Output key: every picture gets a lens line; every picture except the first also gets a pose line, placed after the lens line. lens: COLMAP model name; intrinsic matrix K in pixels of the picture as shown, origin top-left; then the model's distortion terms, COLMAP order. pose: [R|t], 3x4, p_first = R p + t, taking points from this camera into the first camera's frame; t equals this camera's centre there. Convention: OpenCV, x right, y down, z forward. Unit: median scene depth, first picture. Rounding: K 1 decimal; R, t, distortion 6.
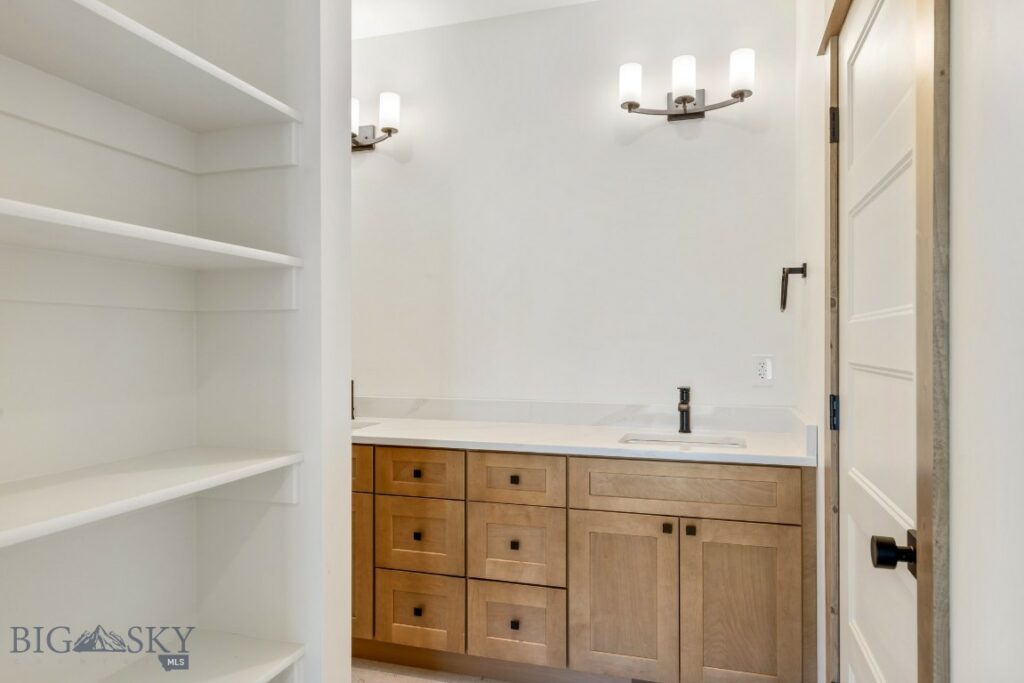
lens RADIAL K [[665.6, 0, 513.5], [0, 665.6, 346.0], [0, 0, 1]] dist [0.000794, 0.000183]
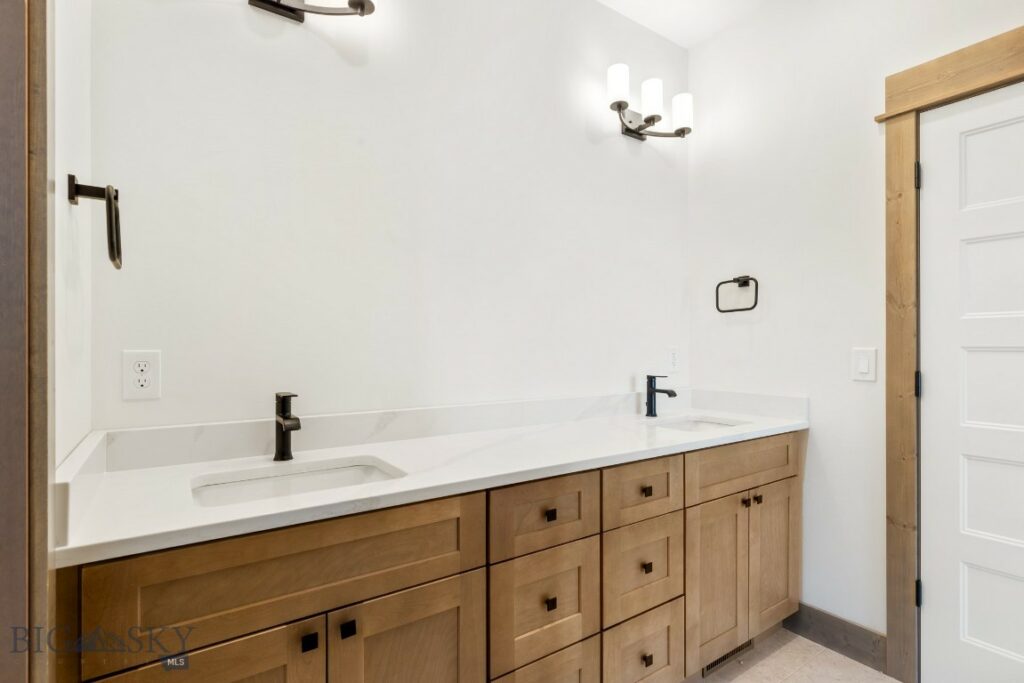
lens RADIAL K [[501.0, 0, 513.8], [0, 501.0, 351.7], [0, 0, 1]] dist [-0.001017, -0.000014]
pose [[0.611130, -0.004780, 0.791516, -0.611837], [0.003327, 0.999988, 0.003470, 0.018960], [-0.791524, 0.000513, 0.611138, 0.743049]]
